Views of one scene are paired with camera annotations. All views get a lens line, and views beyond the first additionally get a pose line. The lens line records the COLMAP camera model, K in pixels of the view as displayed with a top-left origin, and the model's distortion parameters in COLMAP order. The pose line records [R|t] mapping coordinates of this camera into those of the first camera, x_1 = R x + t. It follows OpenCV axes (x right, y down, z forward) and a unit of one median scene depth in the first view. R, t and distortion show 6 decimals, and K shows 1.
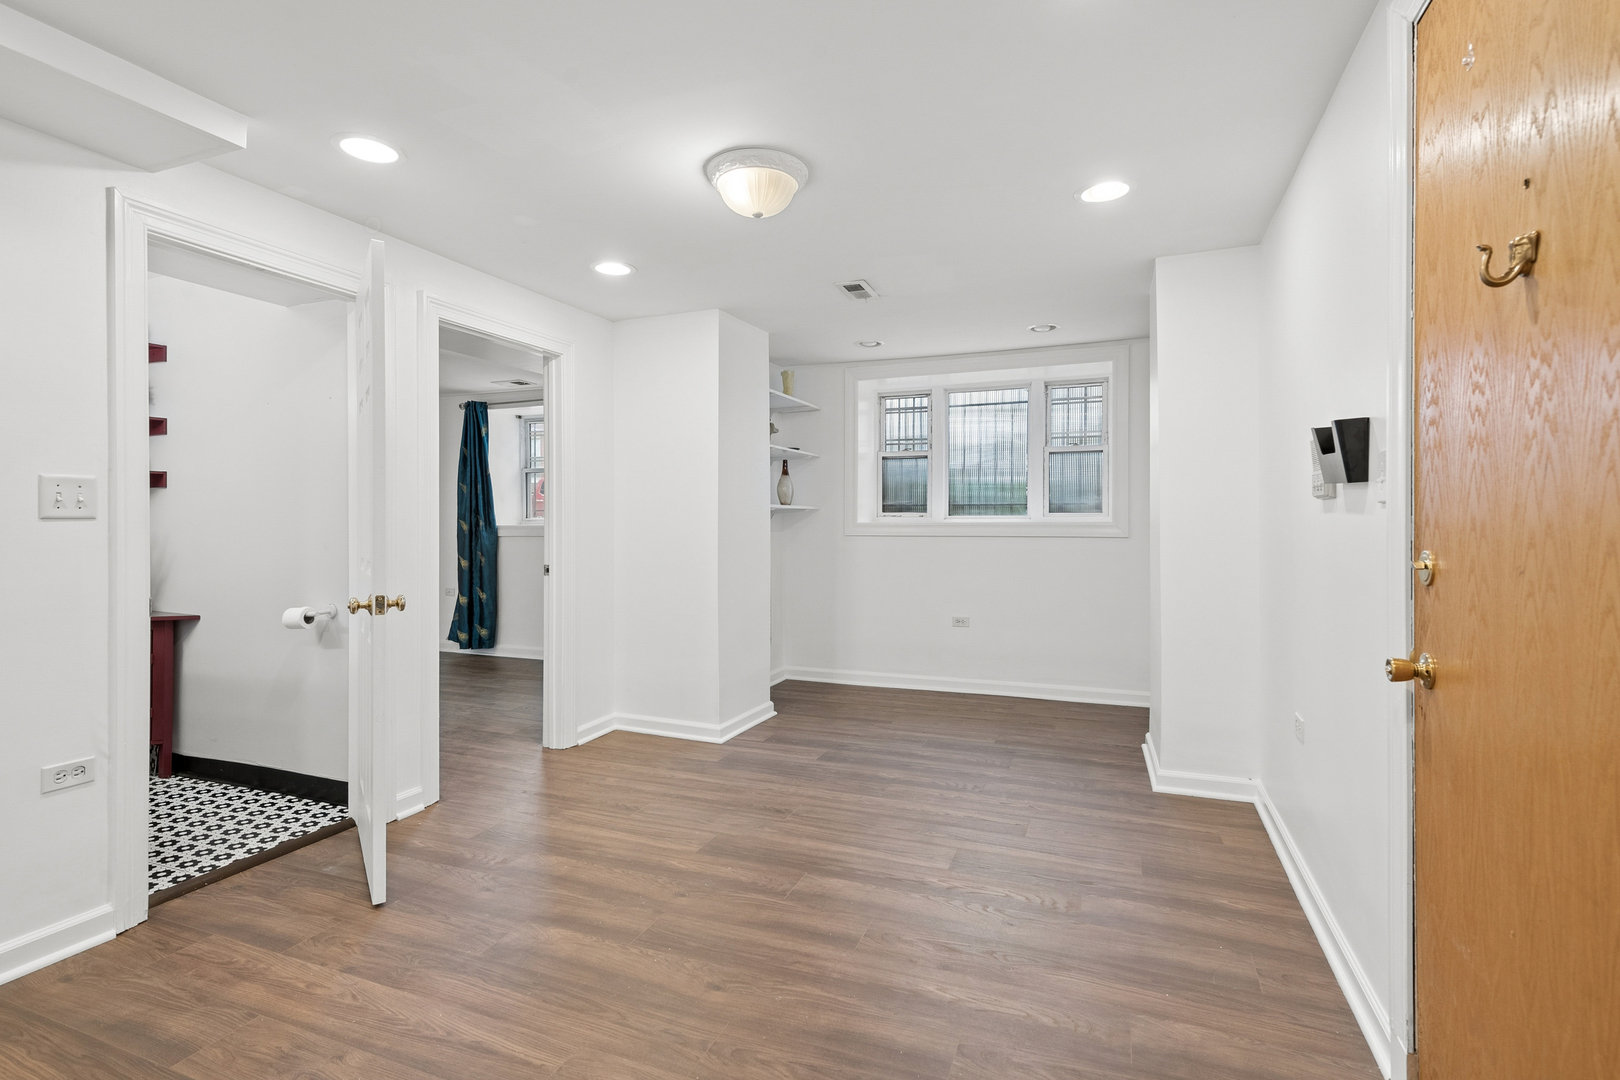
lens RADIAL K [[757.5, 0, 814.8], [0, 757.5, 520.3], [0, 0, 1]] dist [0.000254, 0.000117]
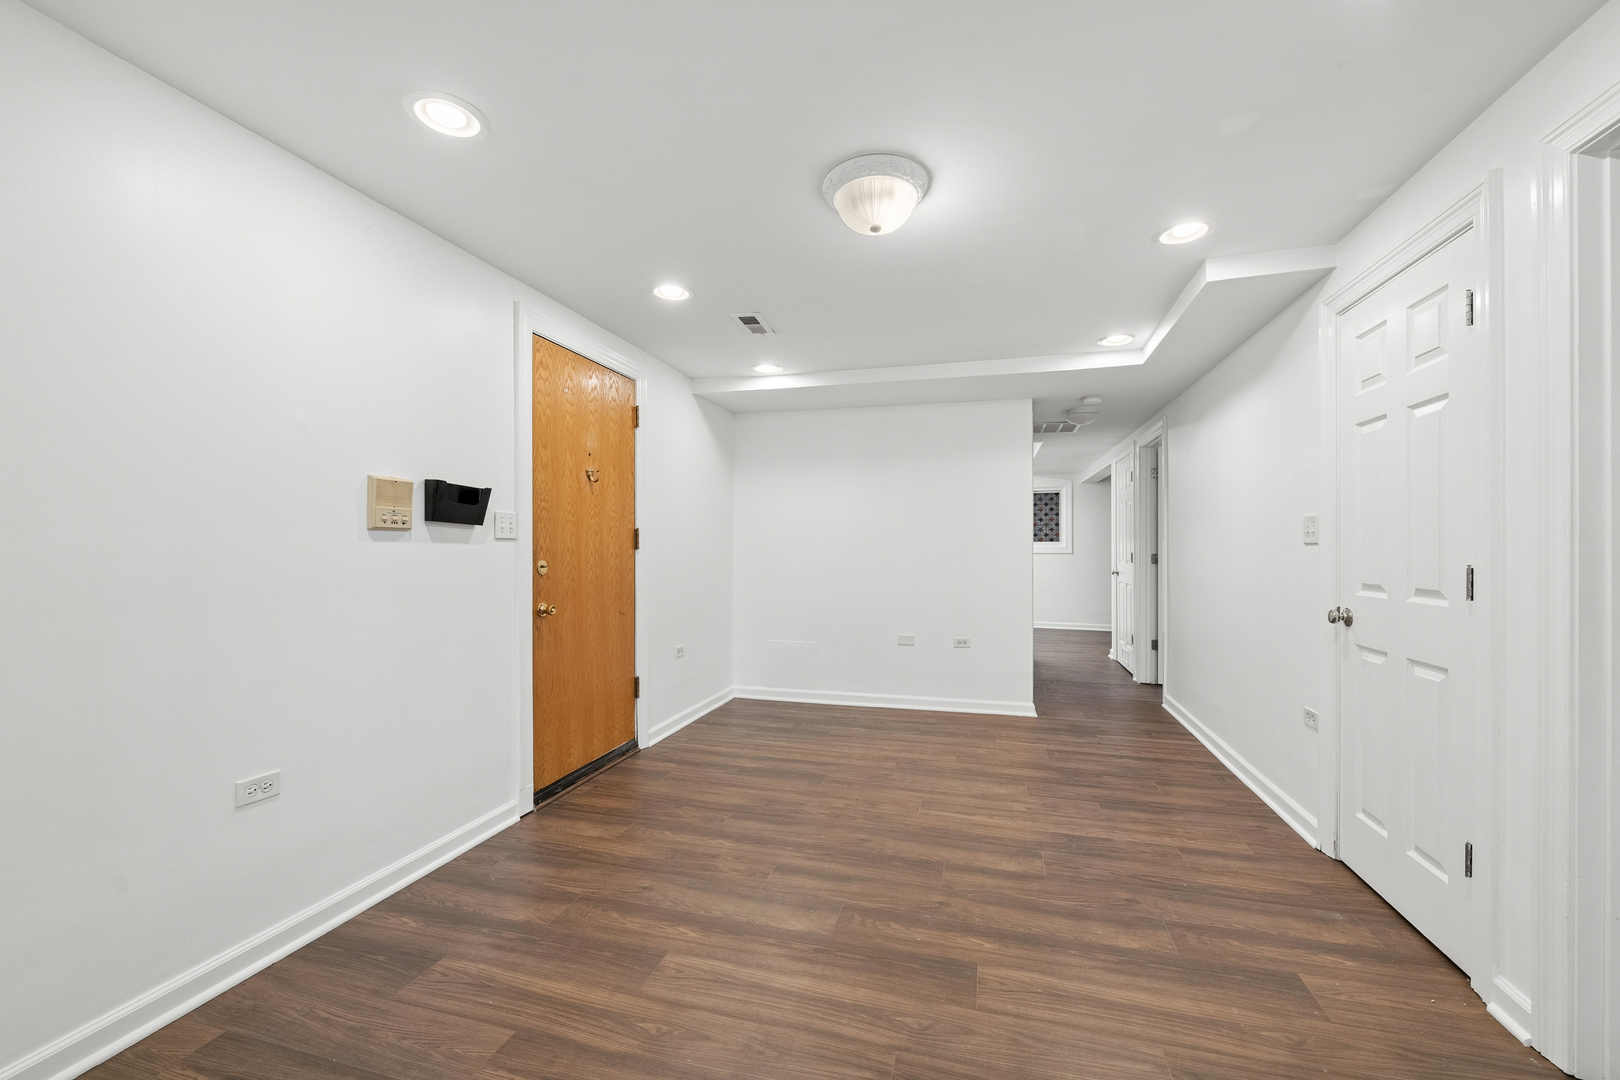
lens RADIAL K [[644.0, 0, 810.0], [0, 644.0, 540.0], [0, 0, 1]] dist [-0.000871, -0.000220]
pose [[-0.994477, 0.003022, -0.104914, 0.090234], [0.004285, 0.999921, -0.011814, 0.001198], [0.104870, -0.012198, -0.994411, 1.737621]]
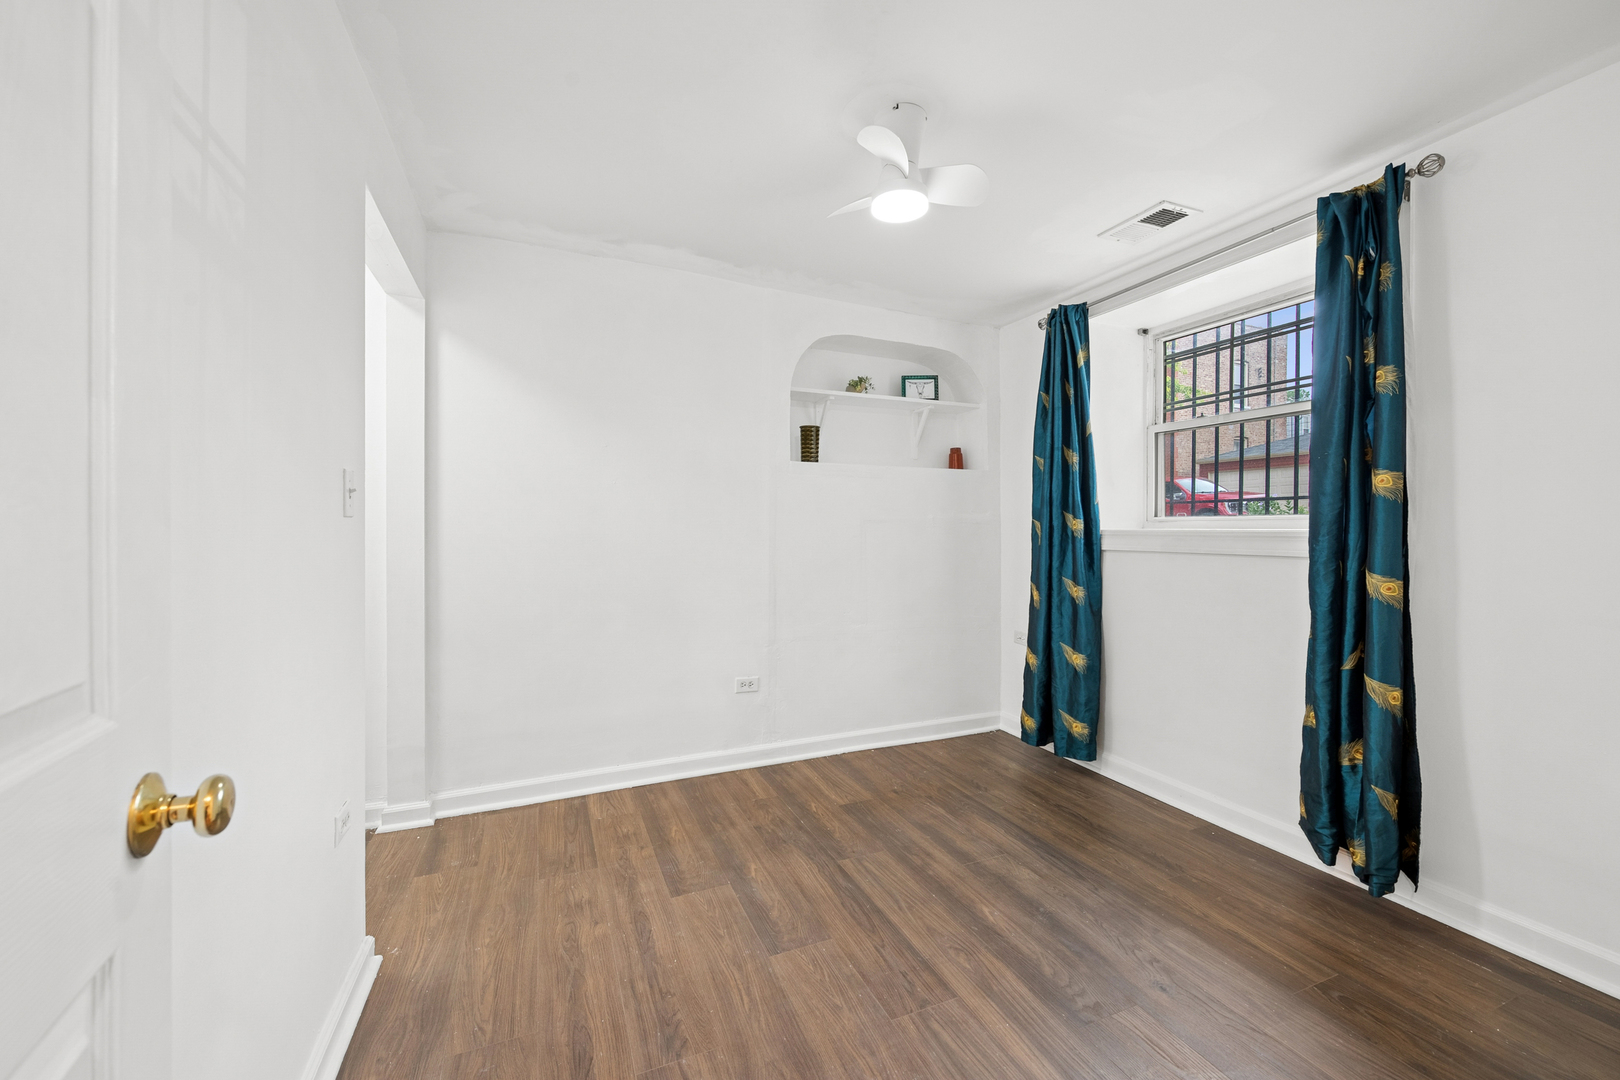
lens RADIAL K [[649.8, 0, 786.6], [0, 649.8, 536.8], [0, 0, 1]] dist [0.000285, -0.000063]
pose [[0.678184, 0.013440, -0.734769, -0.619859], [-0.000131, 0.999835, 0.018168, 0.006434], [0.734892, -0.012225, 0.678074, 1.385627]]
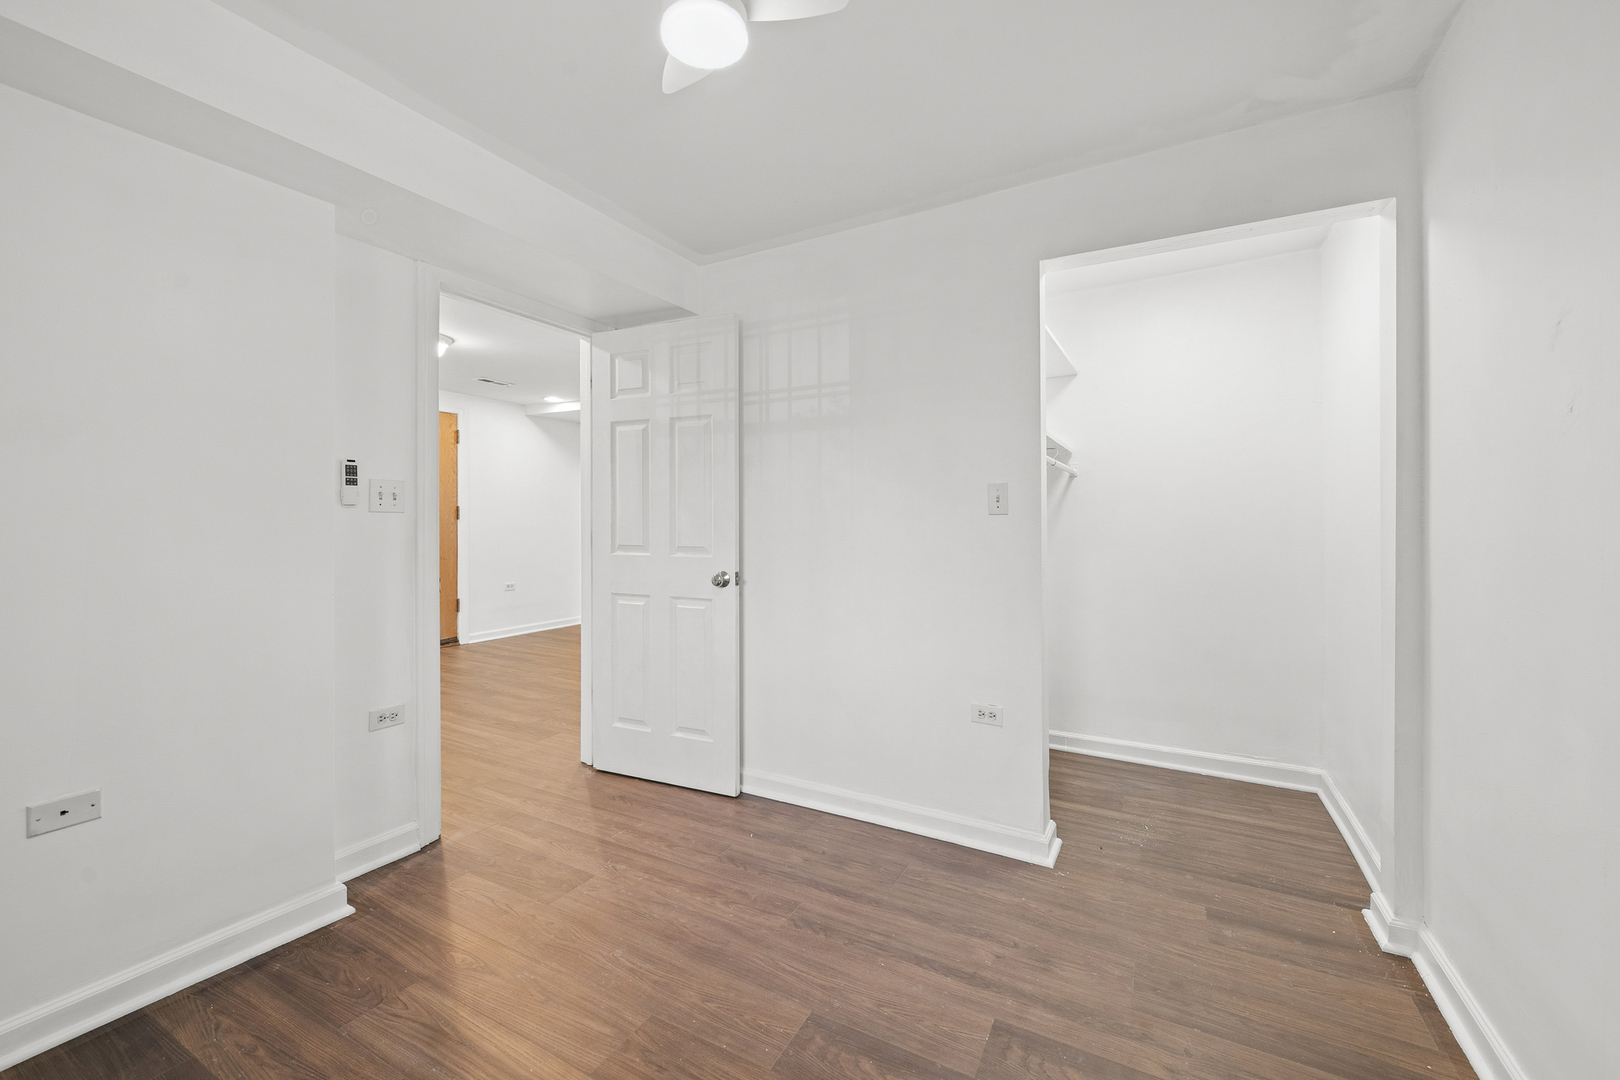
lens RADIAL K [[652.4, 0, 804.5], [0, 652.4, 511.8], [0, 0, 1]] dist [0.000391, -0.000007]
pose [[-0.991873, 0.002510, 0.127207, -1.194303], [0.000602, 0.999887, -0.015038, 0.012555], [-0.127231, -0.014840, -0.991762, 2.421263]]
